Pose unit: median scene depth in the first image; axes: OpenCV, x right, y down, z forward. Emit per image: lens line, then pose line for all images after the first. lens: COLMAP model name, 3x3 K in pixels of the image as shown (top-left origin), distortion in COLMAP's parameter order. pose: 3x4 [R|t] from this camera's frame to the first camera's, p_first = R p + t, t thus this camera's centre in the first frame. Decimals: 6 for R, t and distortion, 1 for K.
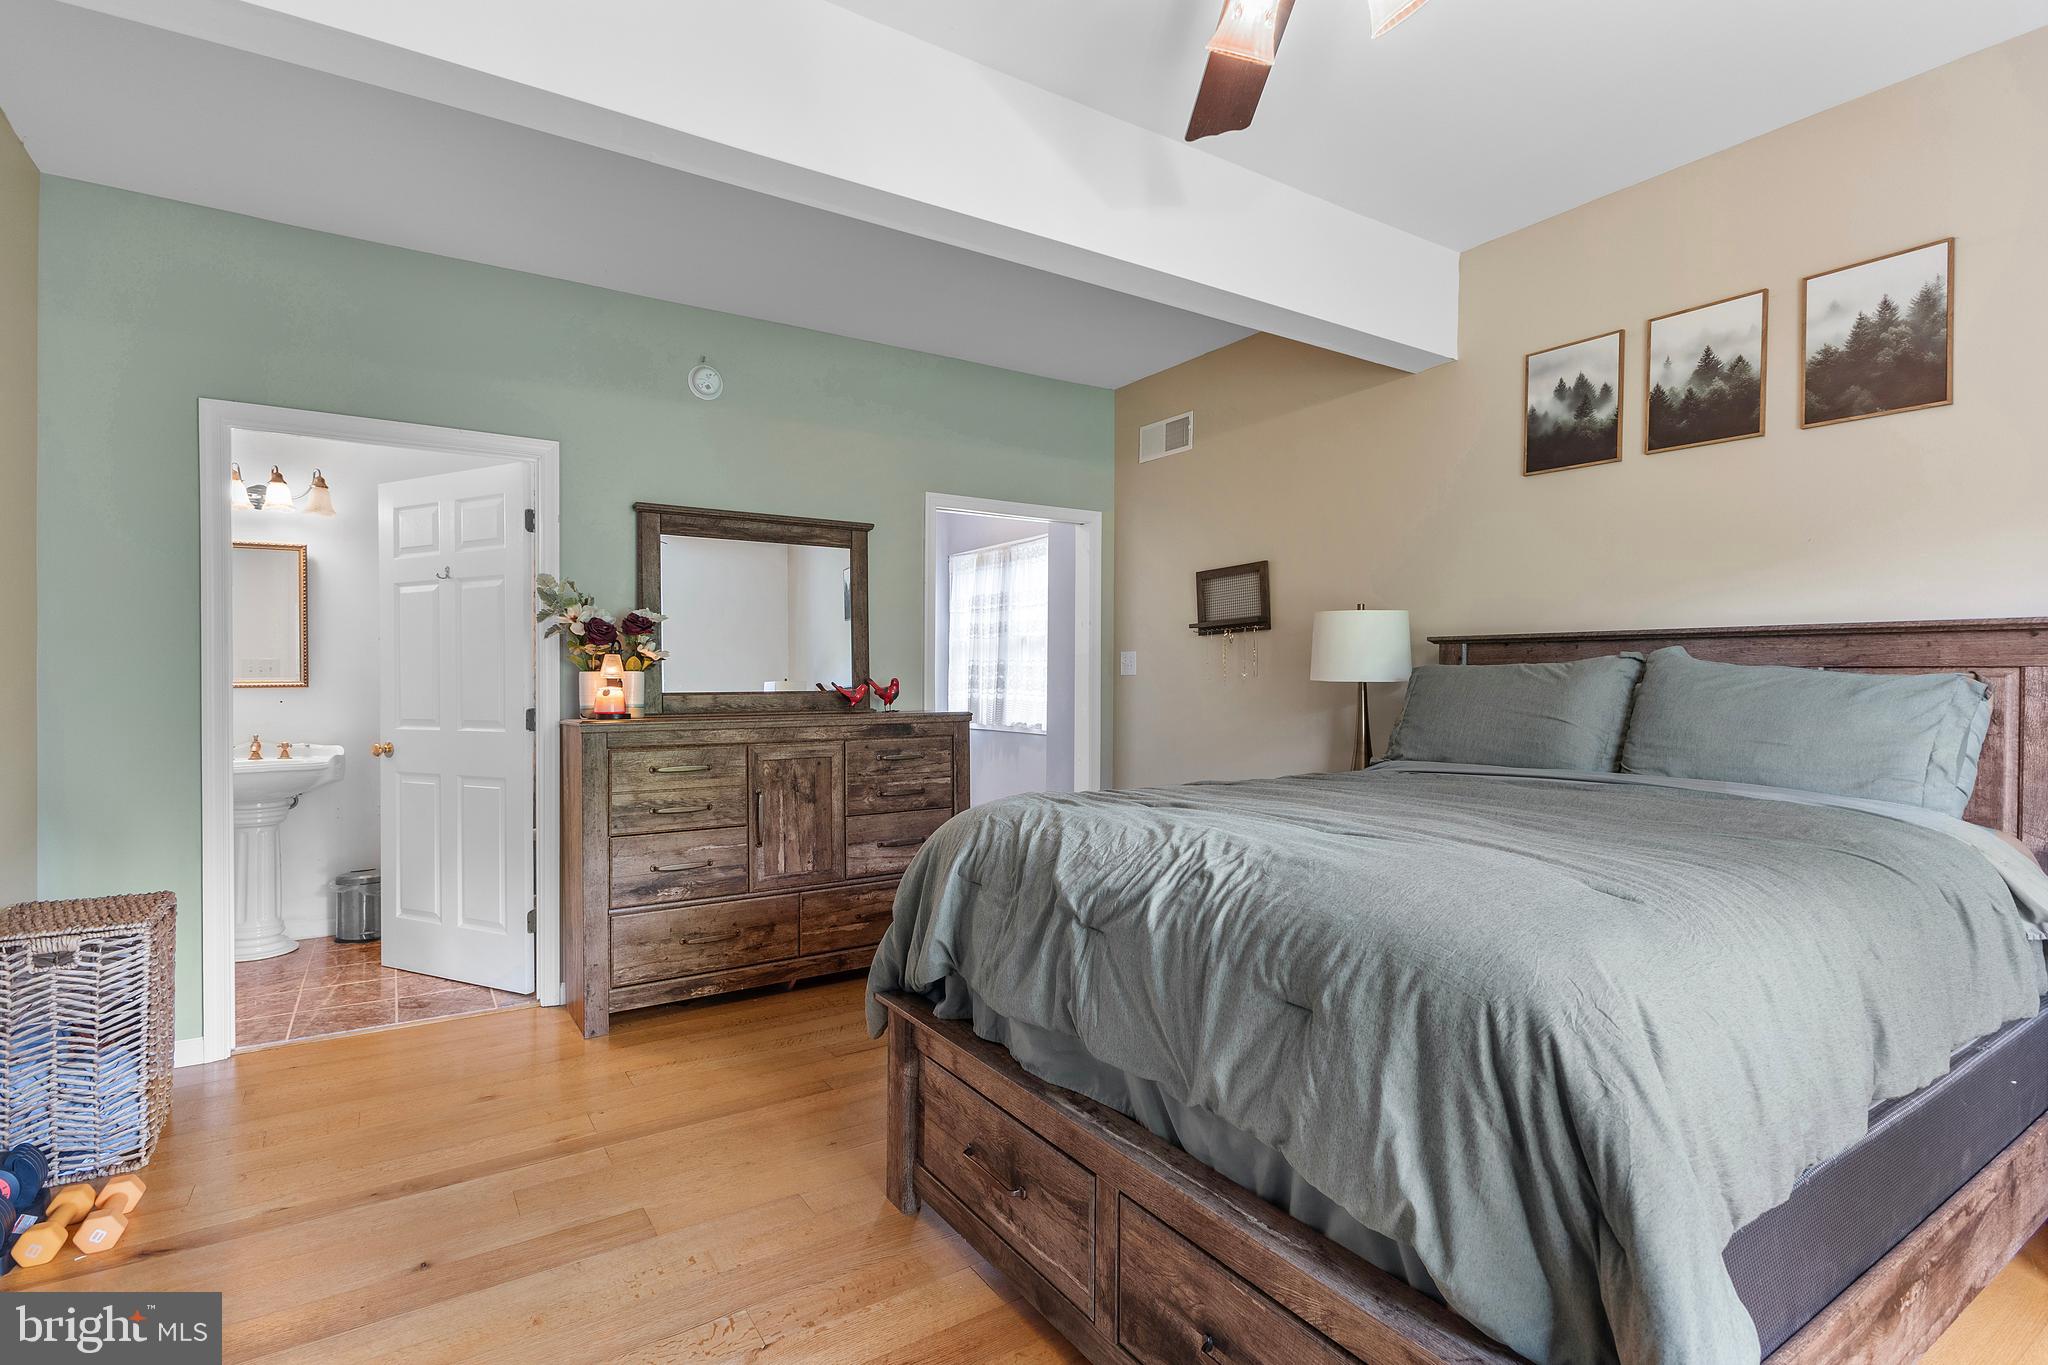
lens RADIAL K [[1002.2, 0, 1019.0], [0, 1002.2, 683.6], [0, 0, 1]] dist [0.008221, -0.001841]
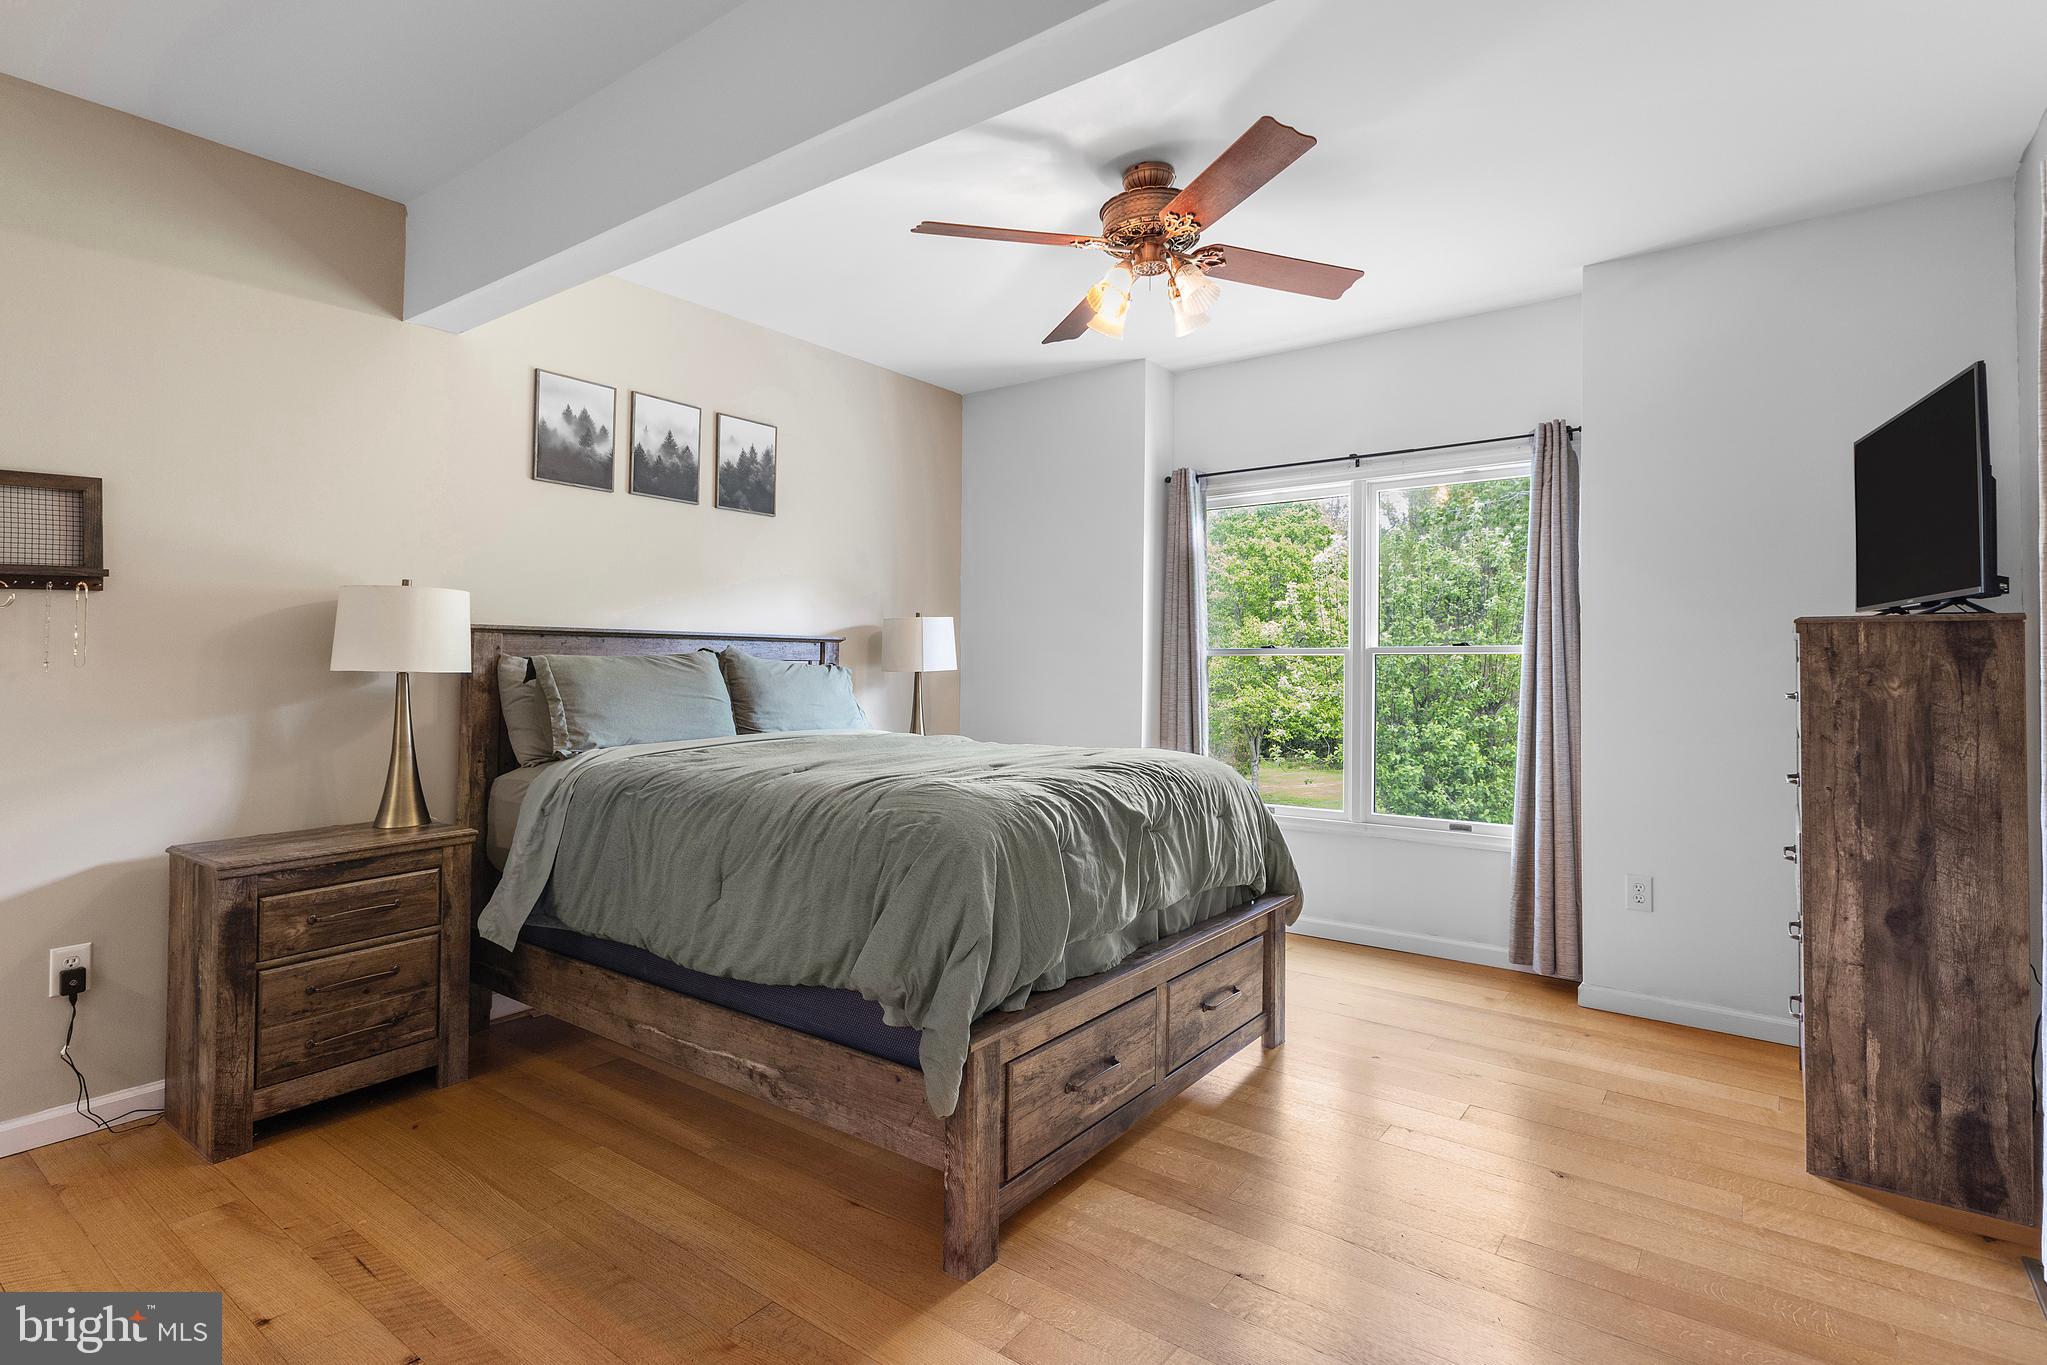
lens RADIAL K [[1001.7, 0, 1006.9], [0, 1001.7, 639.7], [0, 0, 1]] dist [0.008221, -0.001841]
pose [[-0.331062, 0.019594, 0.943406, -0.736273], [0.002295, 0.999798, -0.019959, -0.013974], [-0.943606, -0.004442, -0.331040, 0.959612]]
